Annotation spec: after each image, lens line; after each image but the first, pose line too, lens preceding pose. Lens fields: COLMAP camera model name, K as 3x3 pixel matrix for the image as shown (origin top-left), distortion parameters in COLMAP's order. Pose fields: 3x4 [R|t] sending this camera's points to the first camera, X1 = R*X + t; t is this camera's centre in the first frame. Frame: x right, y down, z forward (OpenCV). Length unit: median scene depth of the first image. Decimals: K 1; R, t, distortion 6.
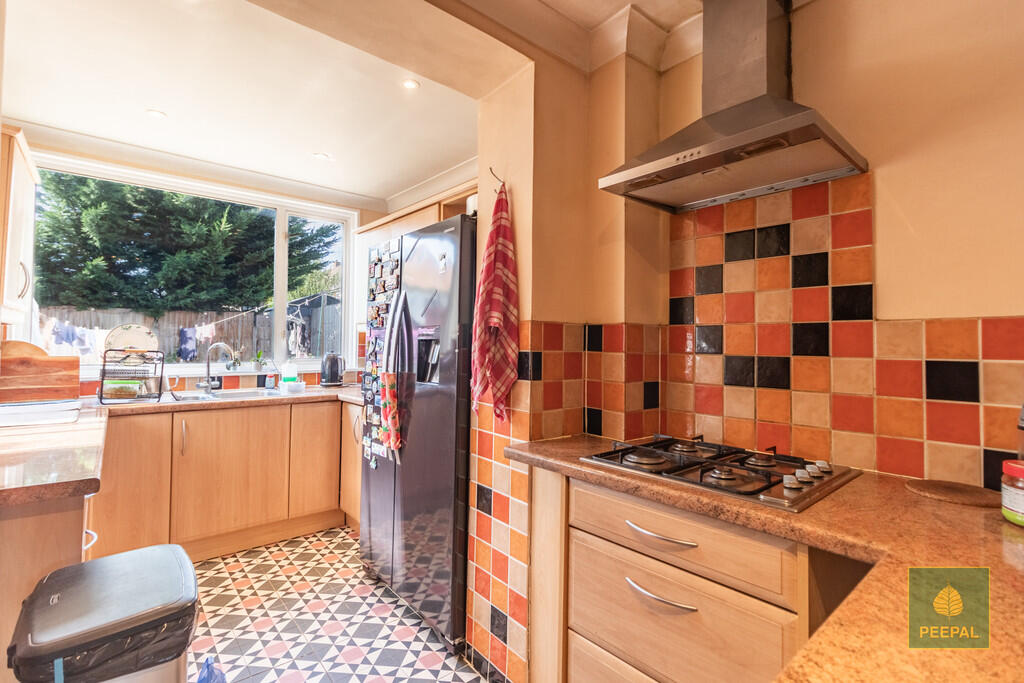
lens RADIAL K [[474.8, 0, 516.1], [0, 474.8, 331.6], [0, 0, 1]] dist [-0.001170, -0.000050]
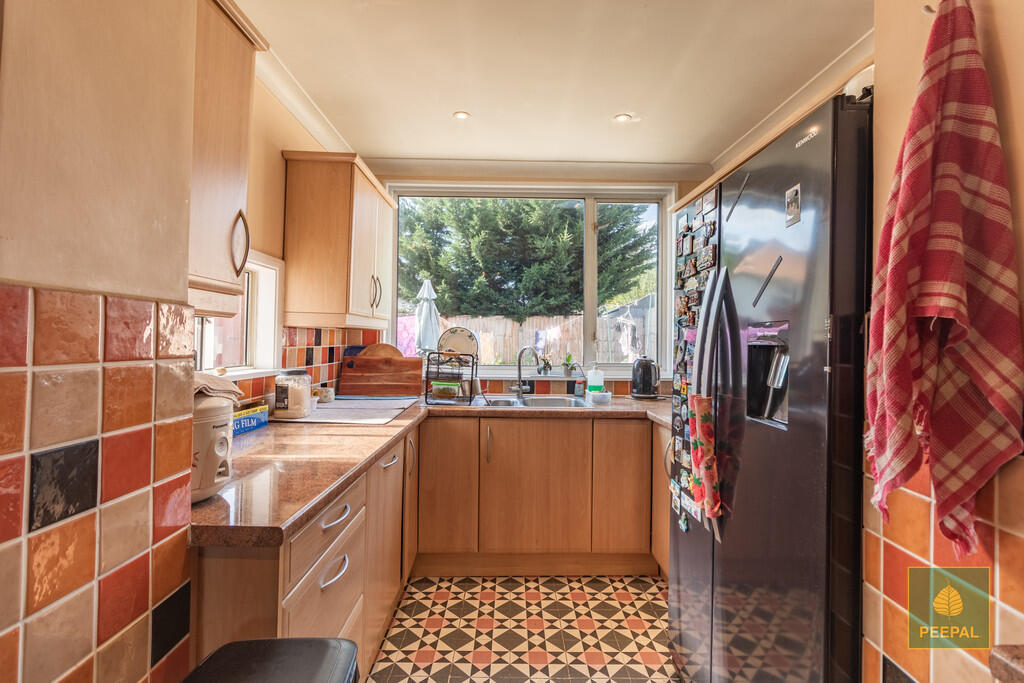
lens RADIAL K [[472.9, 0, 514.7], [0, 472.9, 333.6], [0, 0, 1]] dist [0.001068, 0.000178]
pose [[0.768918, -0.010414, -0.639263, -0.055176], [0.012933, 0.999916, -0.000733, -0.001306], [0.639217, -0.007705, 0.768988, 0.379416]]
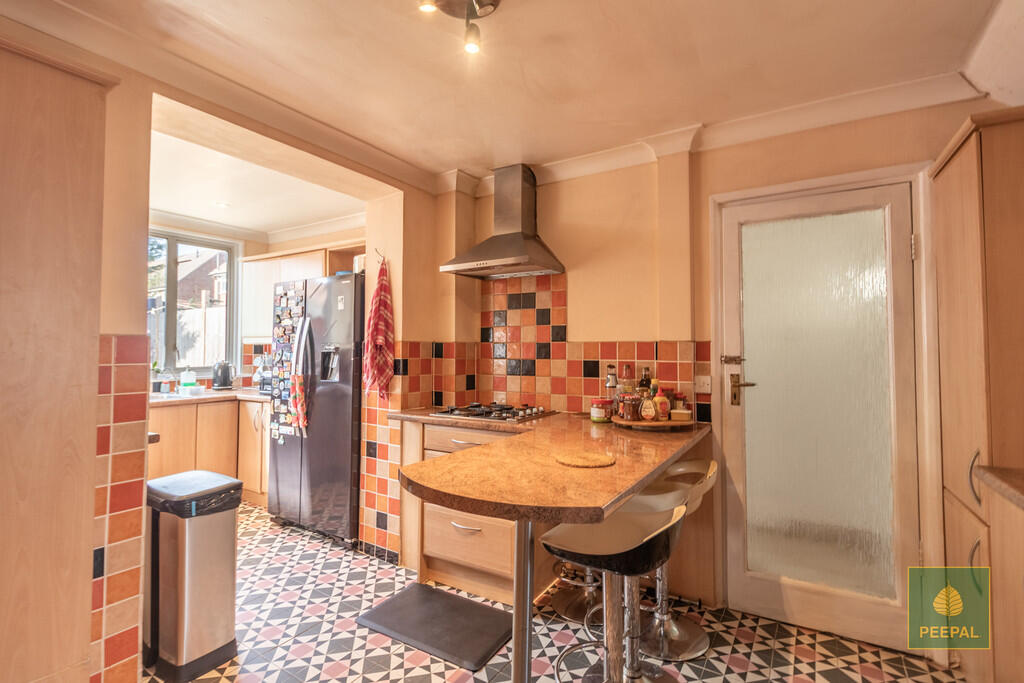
lens RADIAL K [[474.8, 0, 516.1], [0, 474.8, 331.6], [0, 0, 1]] dist [-0.001170, -0.000050]
pose [[0.952884, 0.000357, 0.303334, -0.080079], [0.002321, 0.999961, -0.008469, -0.034934], [-0.303325, 0.008774, 0.952847, -0.650247]]
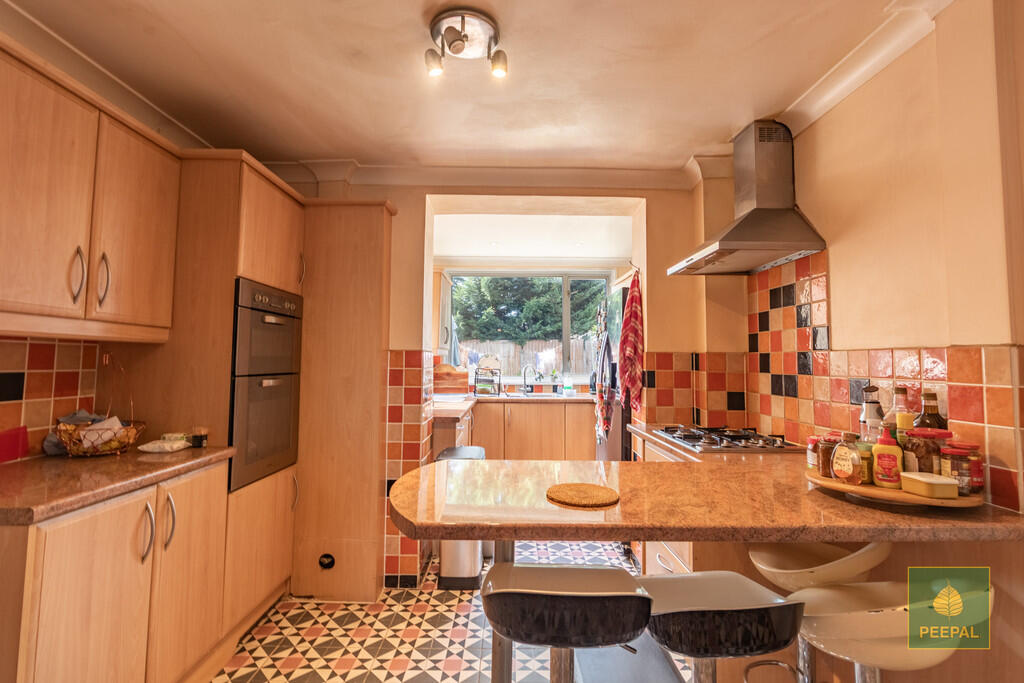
lens RADIAL K [[474.8, 0, 516.1], [0, 474.8, 331.6], [0, 0, 1]] dist [-0.001170, -0.000050]
pose [[0.771250, -0.046037, -0.634866, 0.616768], [0.020903, 0.998675, -0.047025, -0.021619], [0.636190, 0.022997, 0.771190, -0.492145]]
